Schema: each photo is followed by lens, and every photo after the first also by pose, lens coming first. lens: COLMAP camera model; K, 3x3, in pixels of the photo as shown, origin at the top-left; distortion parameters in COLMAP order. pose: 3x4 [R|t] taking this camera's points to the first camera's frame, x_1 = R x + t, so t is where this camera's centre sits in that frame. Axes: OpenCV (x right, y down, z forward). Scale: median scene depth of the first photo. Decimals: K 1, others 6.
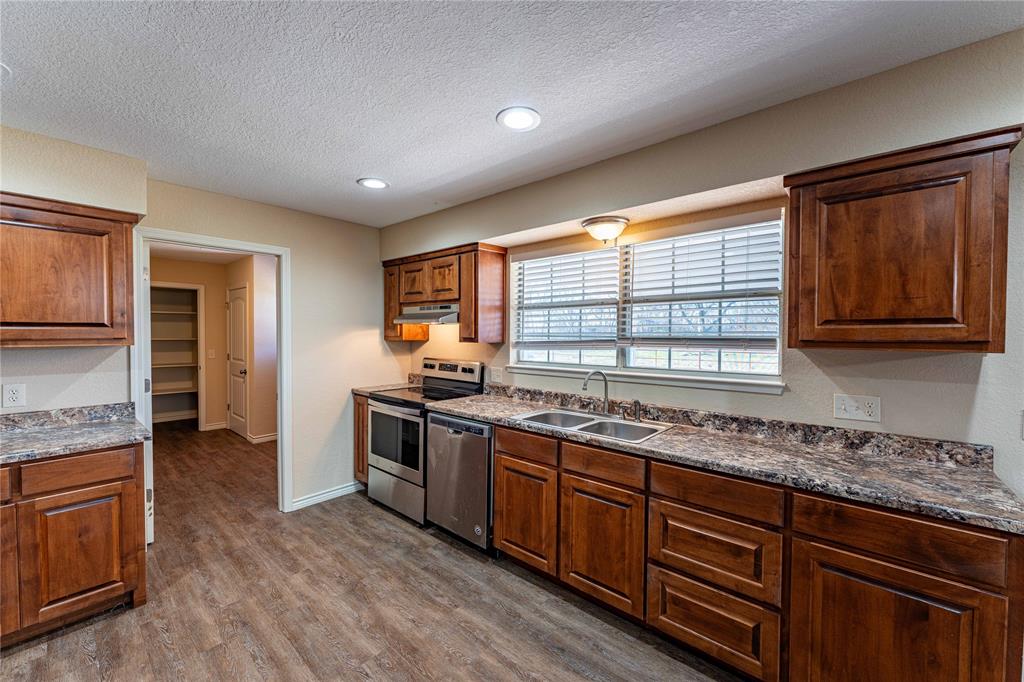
lens RADIAL K [[406.3, 0, 508.0], [0, 406.3, 339.2], [0, 0, 1]] dist [0.001353, 0.000260]
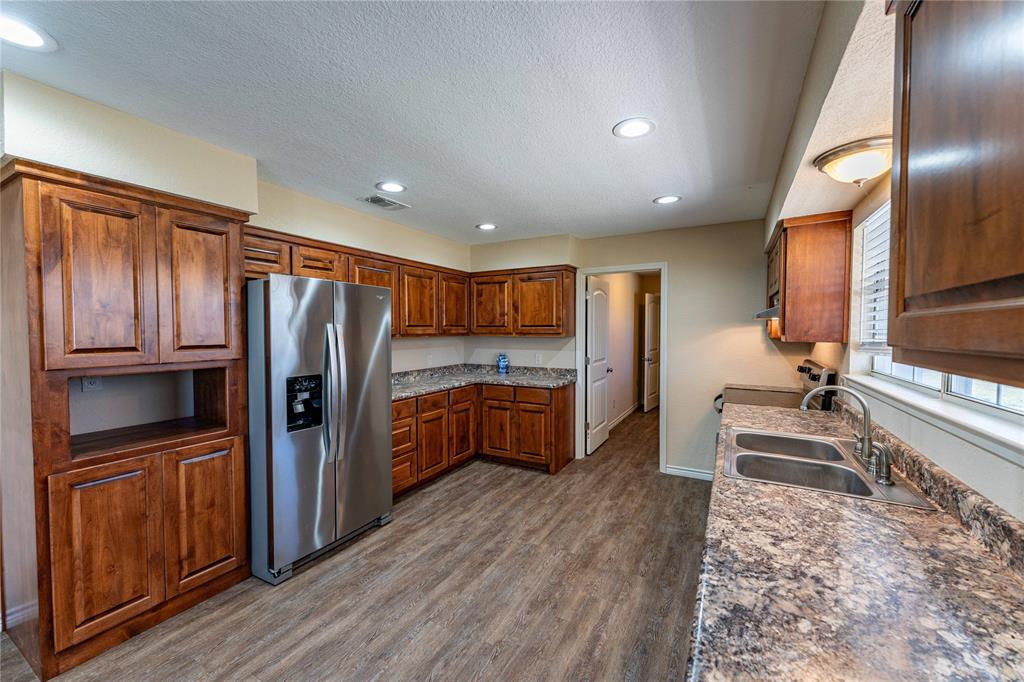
lens RADIAL K [[406.3, 0, 505.5], [0, 406.3, 341.5], [0, 0, 1]] dist [0.001353, 0.000260]
pose [[0.198133, 0.025571, -0.979842, 0.822915], [-0.015342, 0.999618, 0.022985, -0.002090], [0.980055, 0.010479, 0.198450, 0.382601]]
